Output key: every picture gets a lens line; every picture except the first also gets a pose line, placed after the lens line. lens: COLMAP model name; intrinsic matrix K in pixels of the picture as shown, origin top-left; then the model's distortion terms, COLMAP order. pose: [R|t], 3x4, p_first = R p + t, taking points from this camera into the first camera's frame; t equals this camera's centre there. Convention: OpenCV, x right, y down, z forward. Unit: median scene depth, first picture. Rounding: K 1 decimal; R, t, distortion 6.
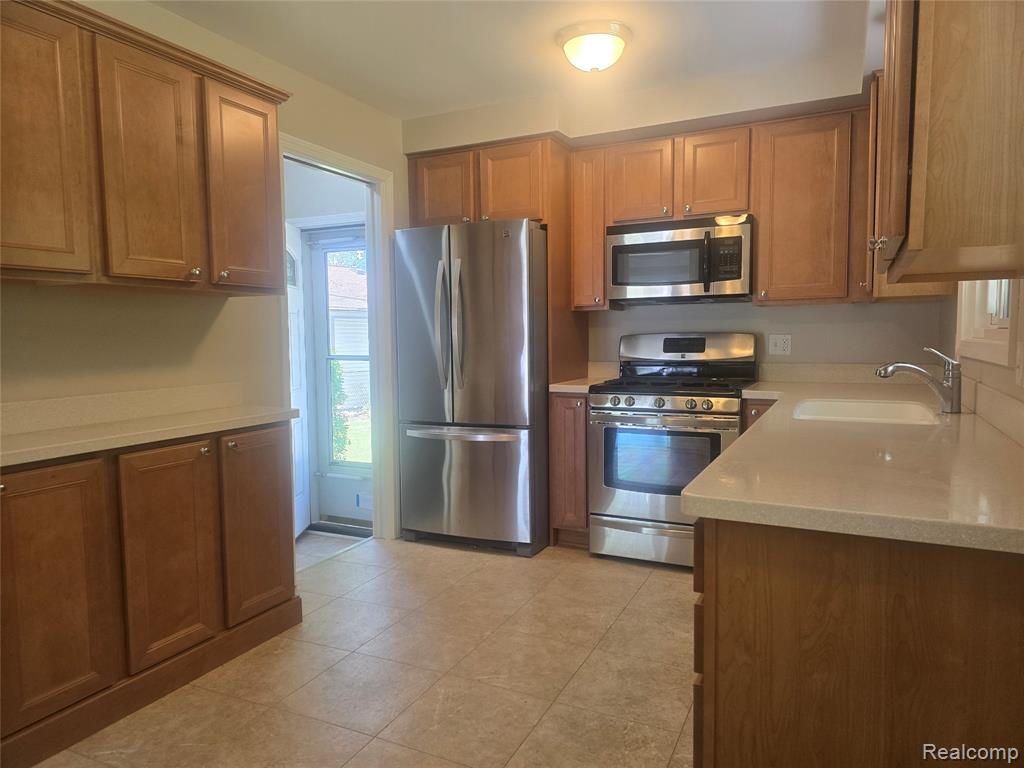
lens RADIAL K [[682.3, 0, 516.1], [0, 682.3, 386.2], [0, 0, 1]] dist [0.070364, -0.061344]
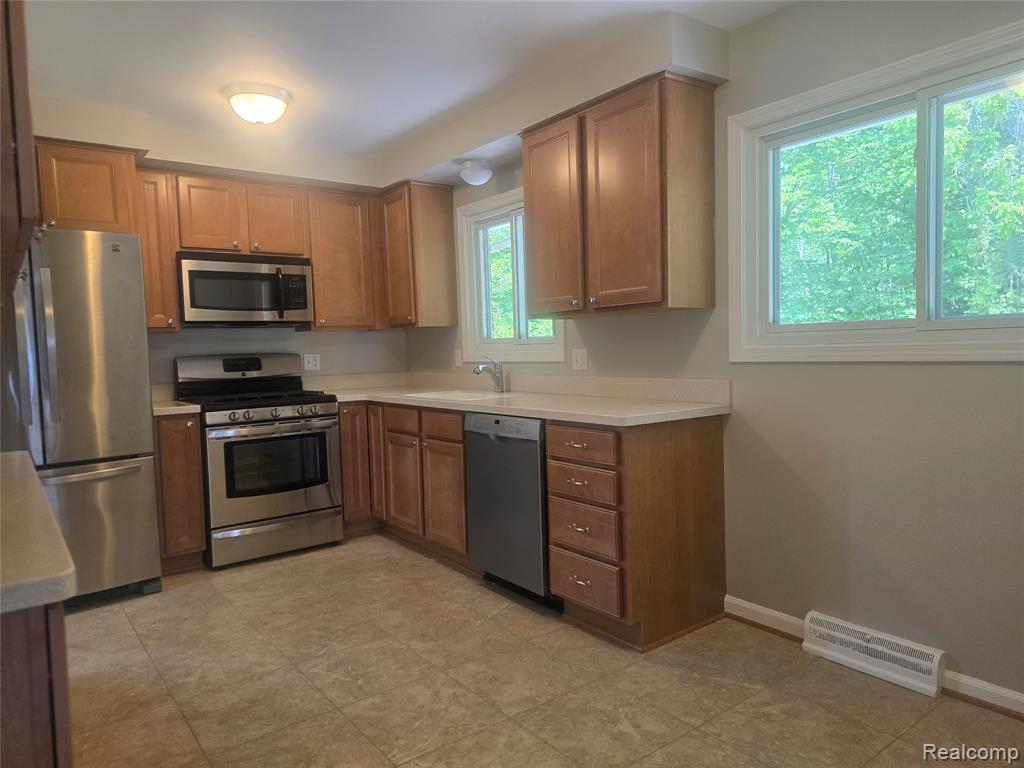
lens RADIAL K [[678.0, 0, 504.6], [0, 678.0, 382.5], [0, 0, 1]] dist [0.073103, -0.062817]
pose [[0.459617, -0.050348, 0.886689, -0.641337], [0.094480, 0.995498, 0.007552, 0.000915], [-0.883077, 0.080303, 0.462305, 0.128635]]
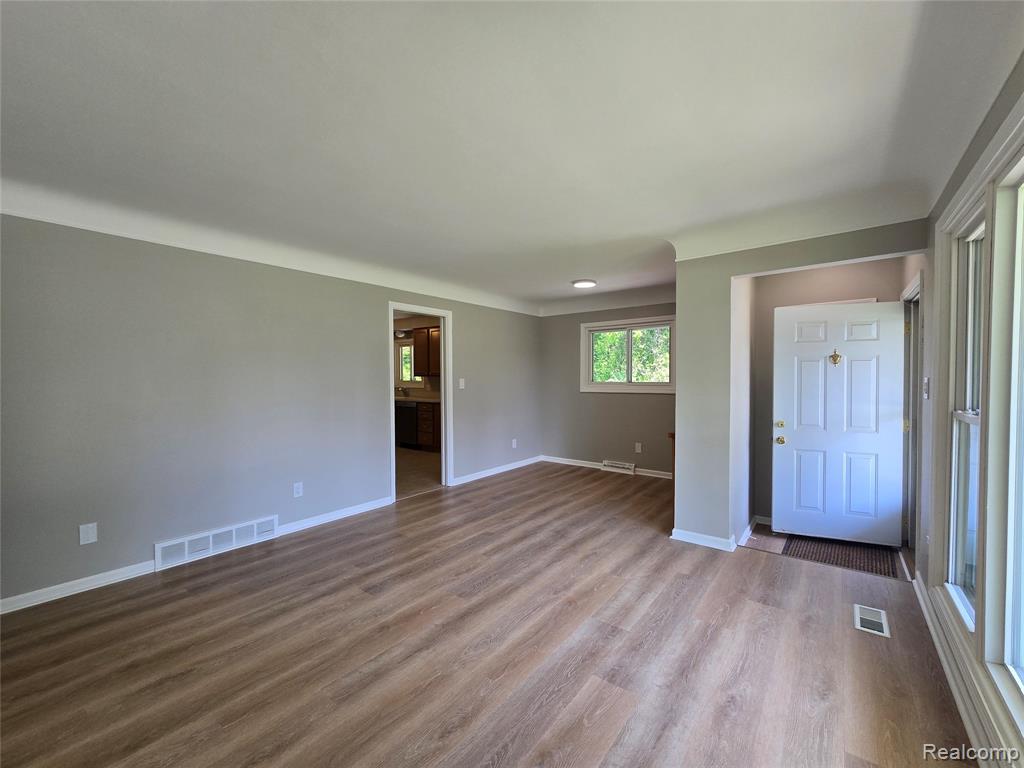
lens RADIAL K [[418.2, 0, 519.7], [0, 418.2, 383.7], [0, 0, 1]] dist [-0.000868, -0.000750]
pose [[0.202656, -0.007292, 0.979223, -1.954578], [0.077746, 0.996935, -0.008666, 0.024643], [-0.976159, 0.077887, 0.202602, -0.518251]]
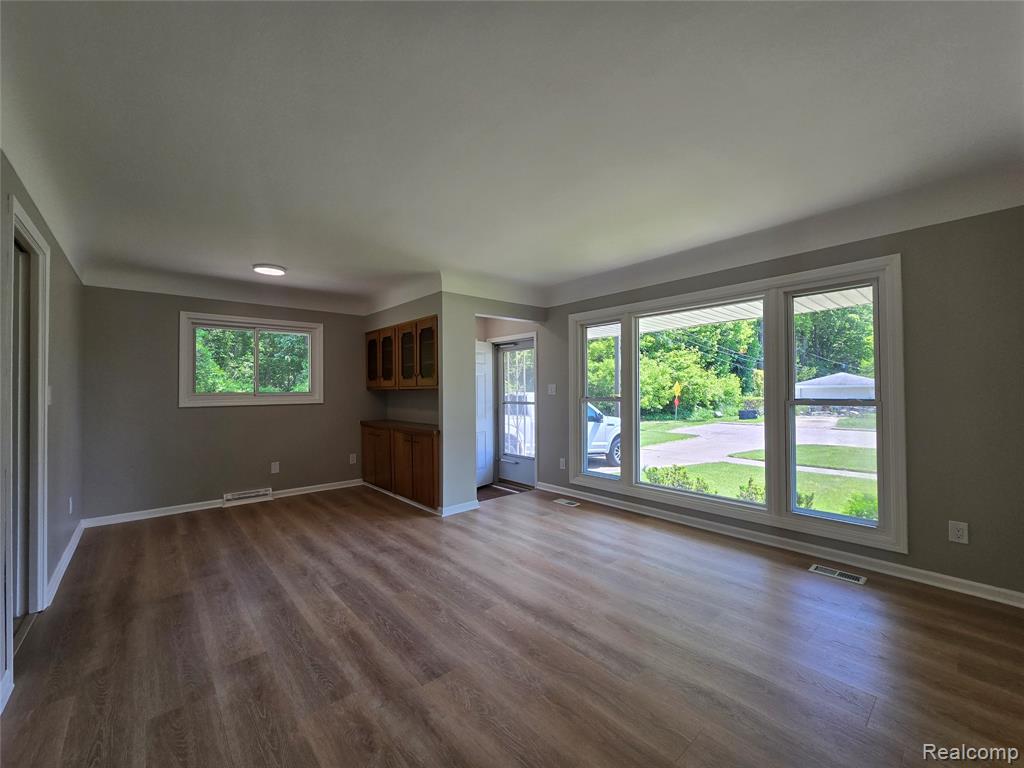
lens RADIAL K [[418.2, 0, 519.7], [0, 418.2, 383.7], [0, 0, 1]] dist [-0.000868, -0.000750]
pose [[-0.923733, 0.023568, 0.382312, -1.568306], [0.048226, 0.997319, 0.055042, -0.029841], [-0.379989, 0.069282, -0.922393, 0.400151]]
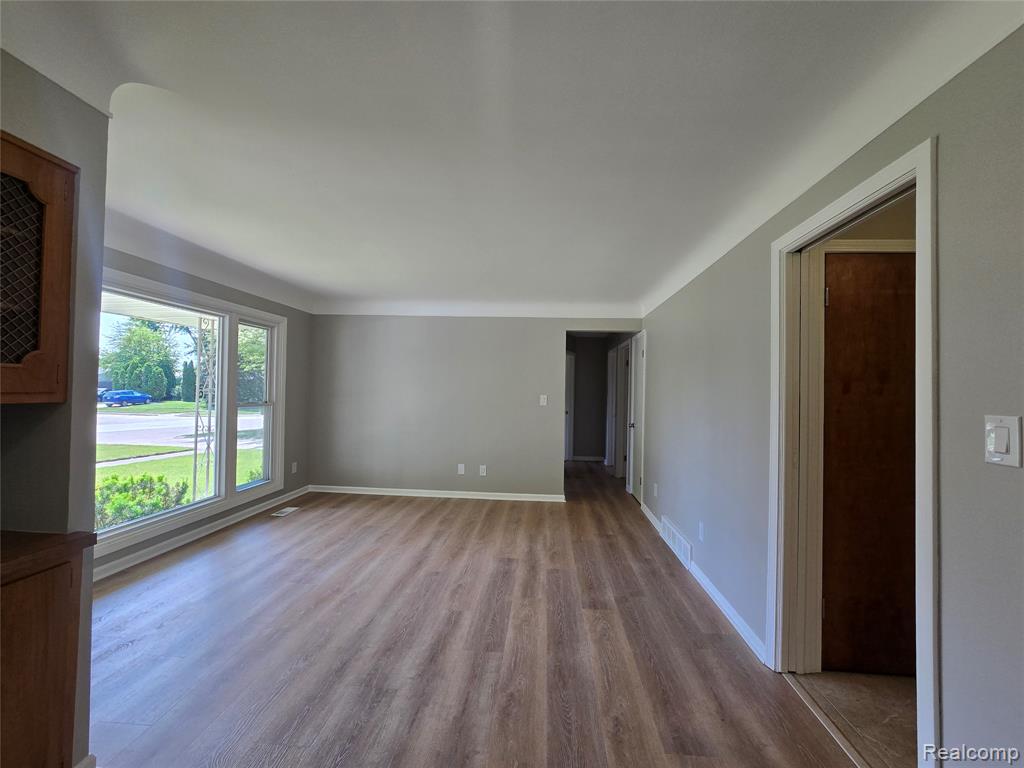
lens RADIAL K [[418.2, 0, 519.7], [0, 418.2, 383.7], [0, 0, 1]] dist [-0.000868, -0.000750]
pose [[0.376240, 0.002063, -0.926520, -0.295382], [-0.096817, 0.994610, -0.037101, -0.002039], [0.921450, 0.103662, 0.374412, -0.445815]]
